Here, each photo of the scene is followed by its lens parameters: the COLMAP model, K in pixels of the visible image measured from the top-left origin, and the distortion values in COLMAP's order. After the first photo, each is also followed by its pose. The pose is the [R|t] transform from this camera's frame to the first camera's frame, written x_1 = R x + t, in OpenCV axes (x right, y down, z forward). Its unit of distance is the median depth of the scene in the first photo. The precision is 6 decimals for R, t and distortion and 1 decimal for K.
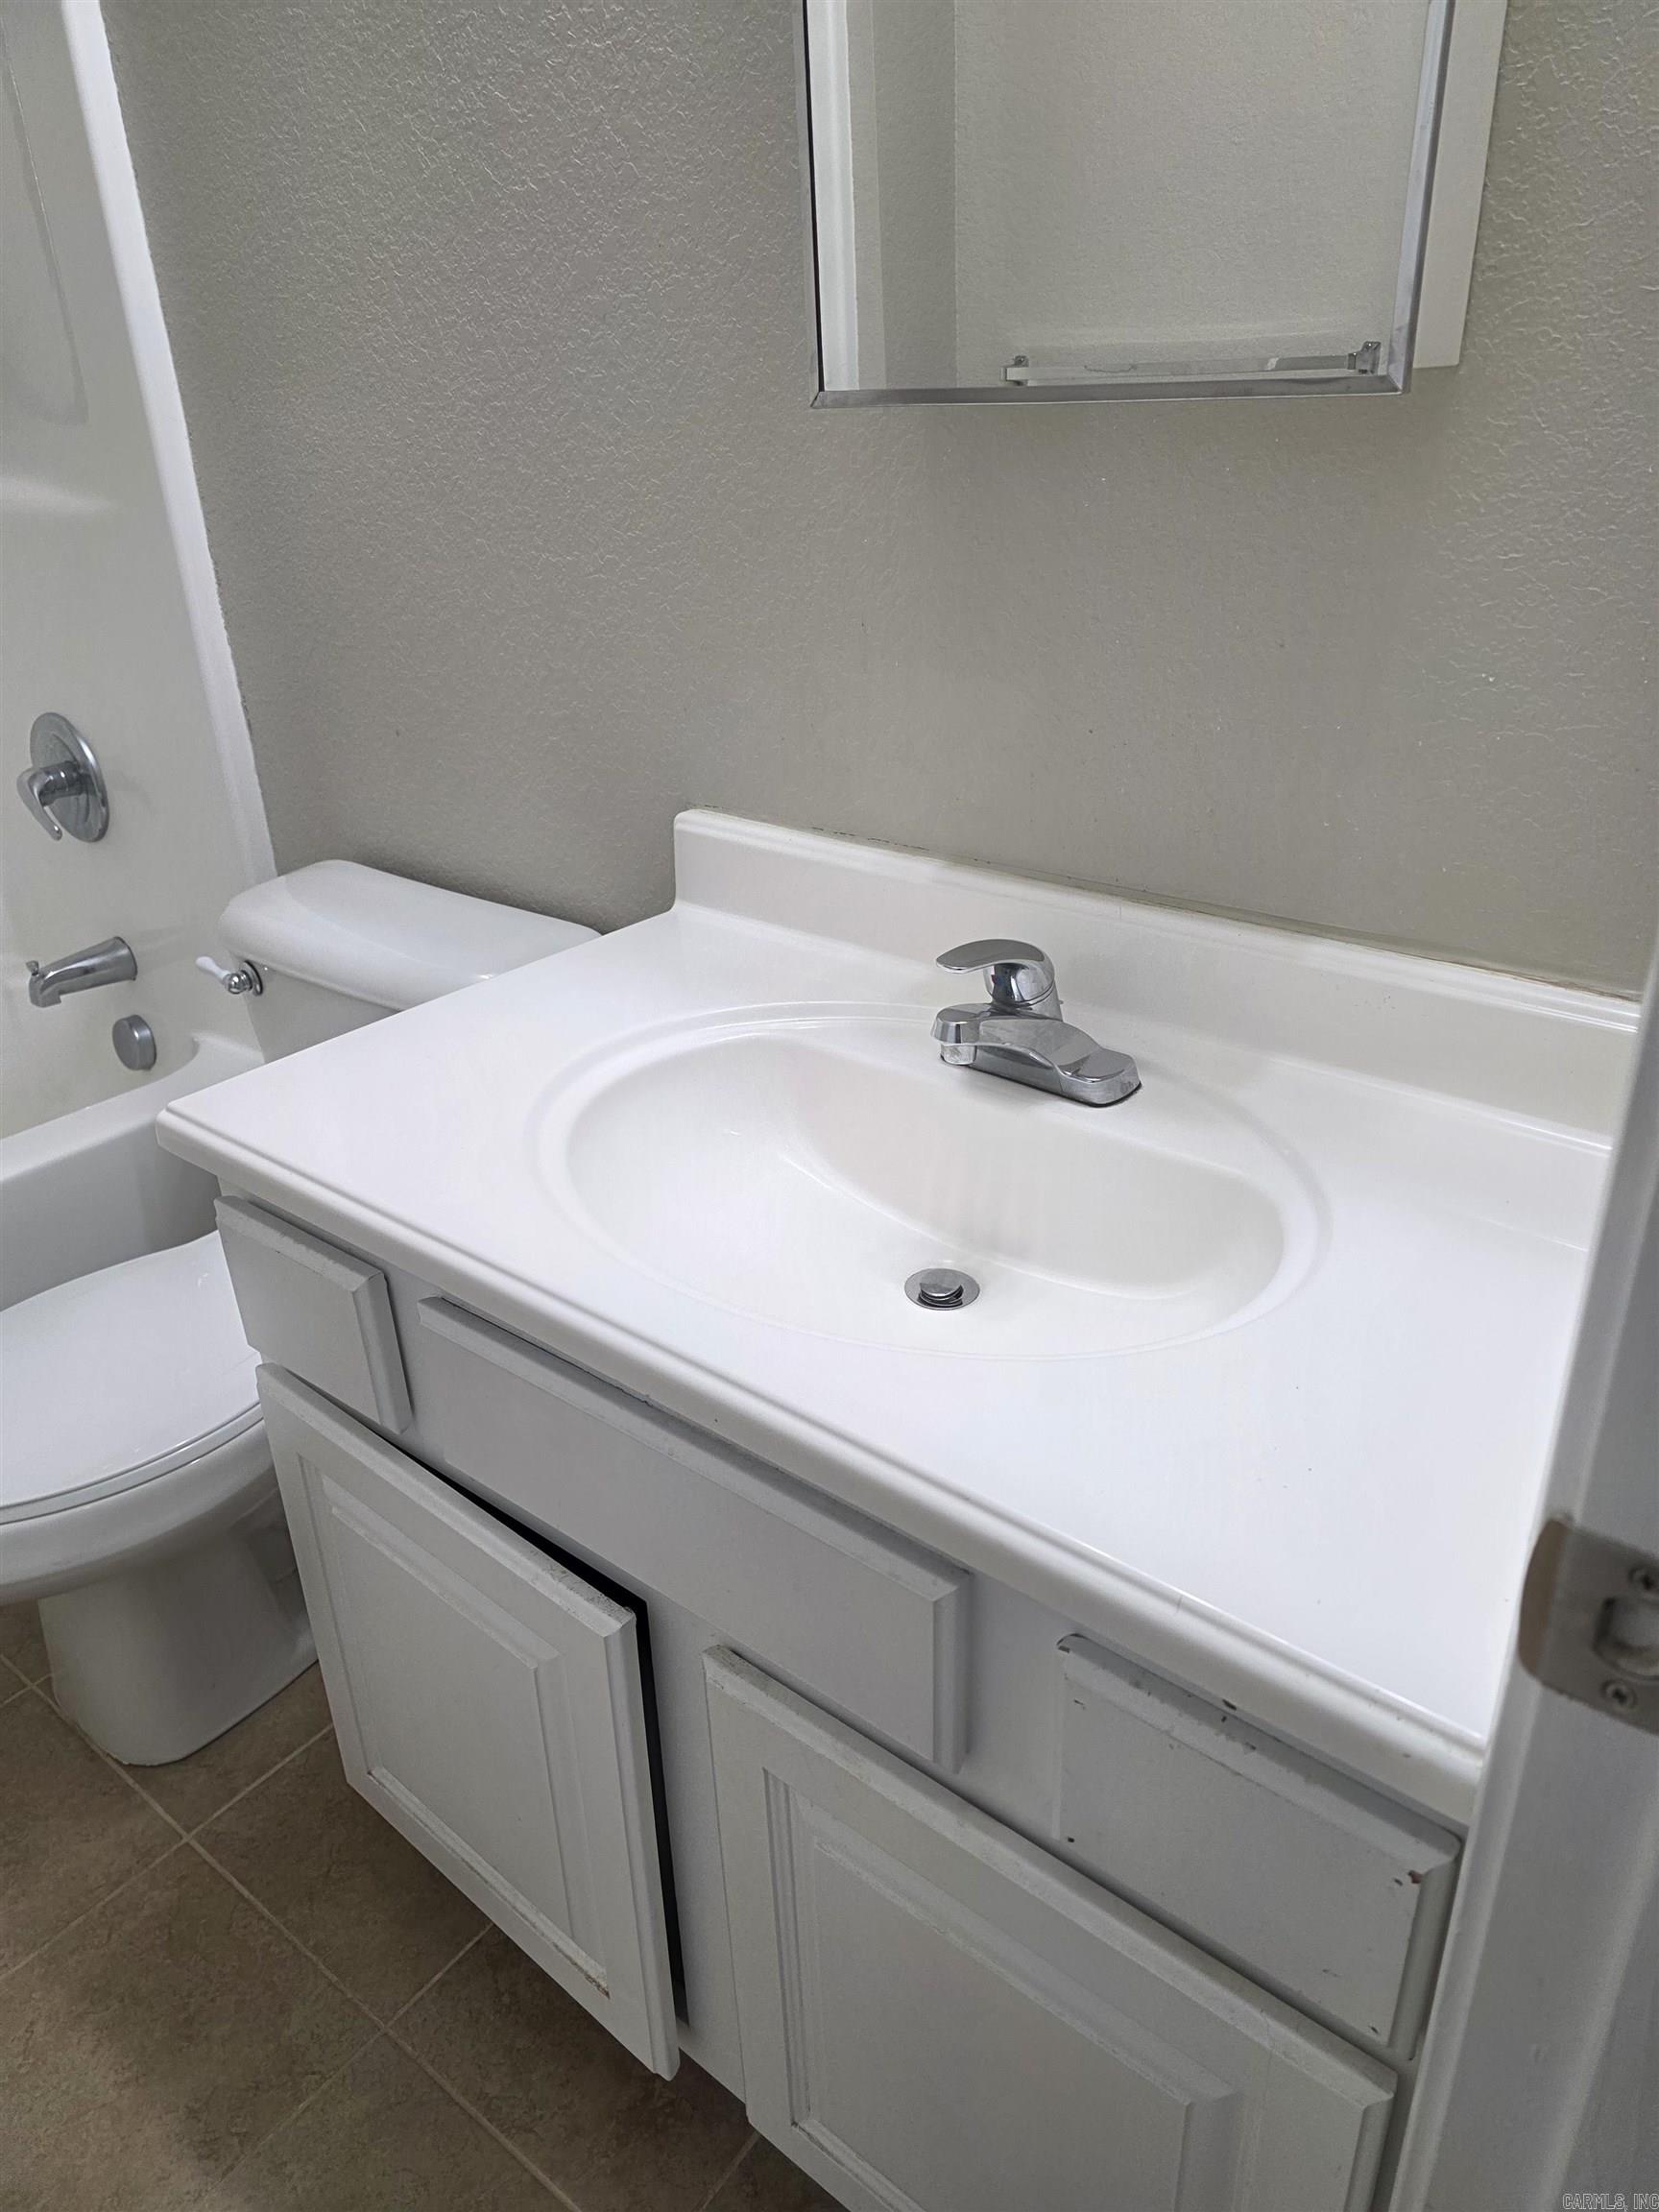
lens RADIAL K [[1480.8, 0, 845.8], [0, 1480.8, 1100.6], [0, 0, 1]] dist [0.065569, -0.062467]
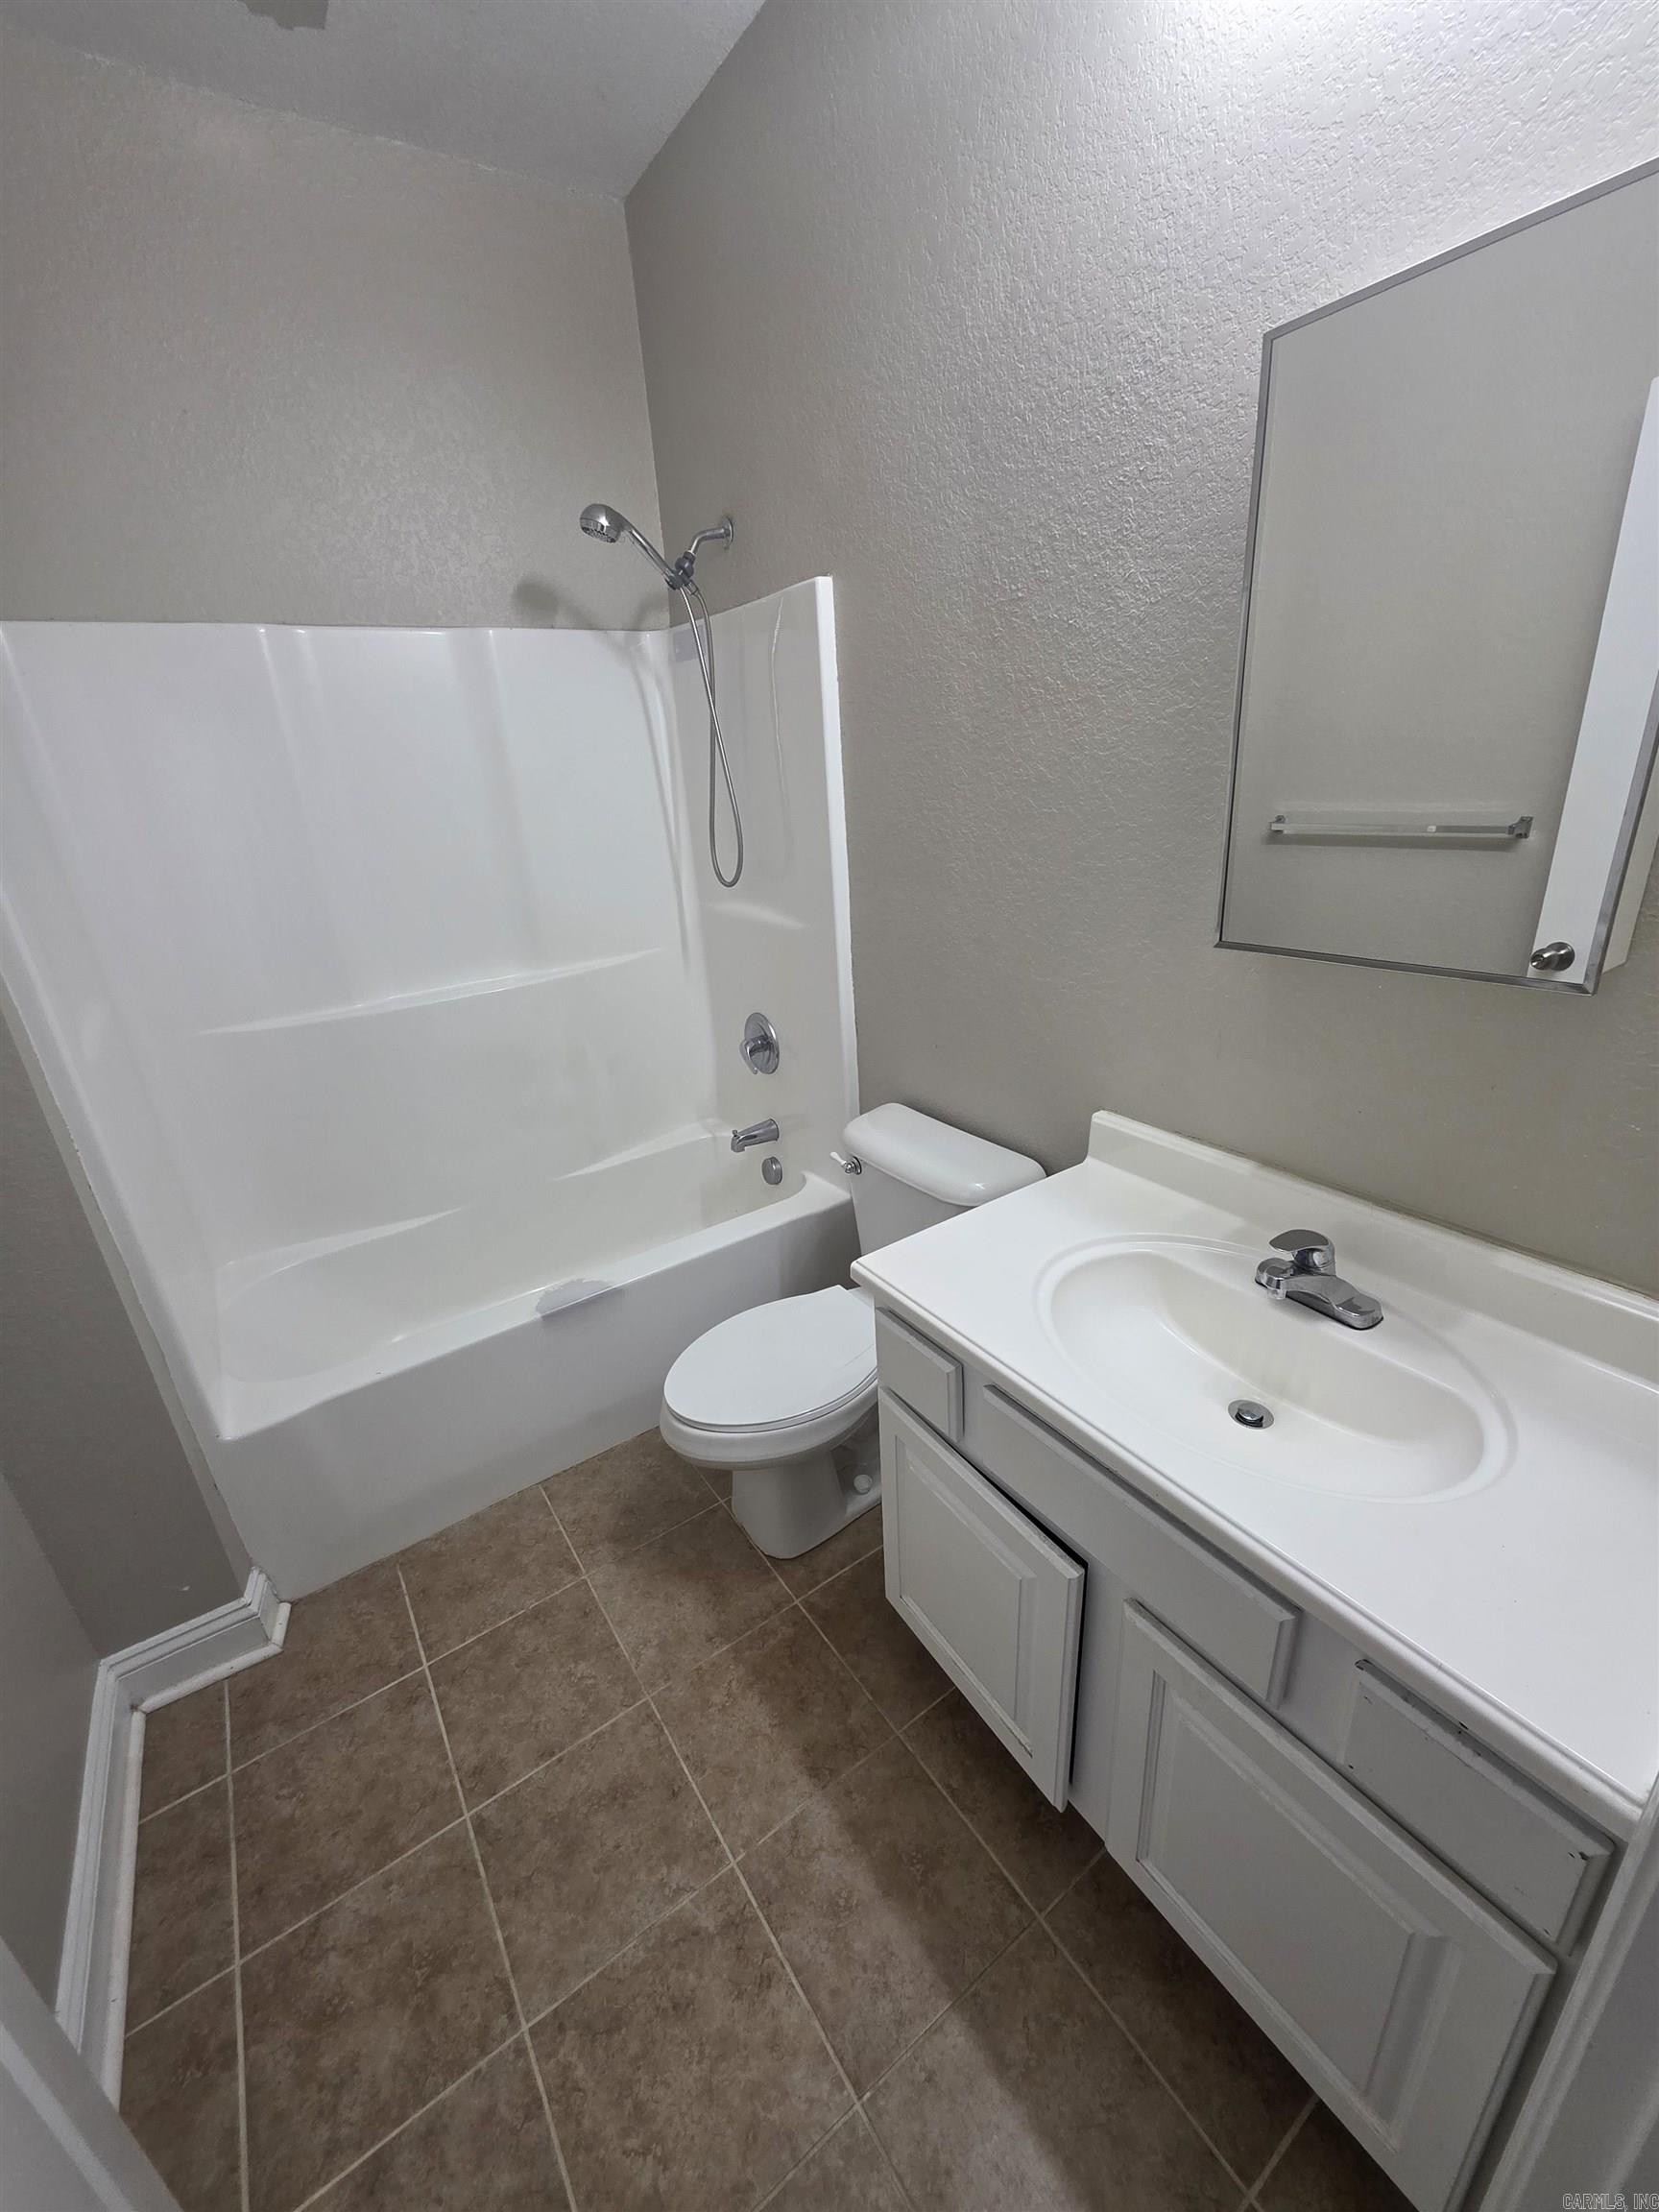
lens RADIAL K [[876.0, 0, 826.8], [0, 876.0, 1106.0], [0, 0, 1]] dist [0.003886, -0.000259]
pose [[0.952820, 0.080208, -0.292748, -0.133122], [-0.101368, 0.993167, -0.057817, -0.122418], [0.286110, 0.084765, 0.954440, -0.190605]]
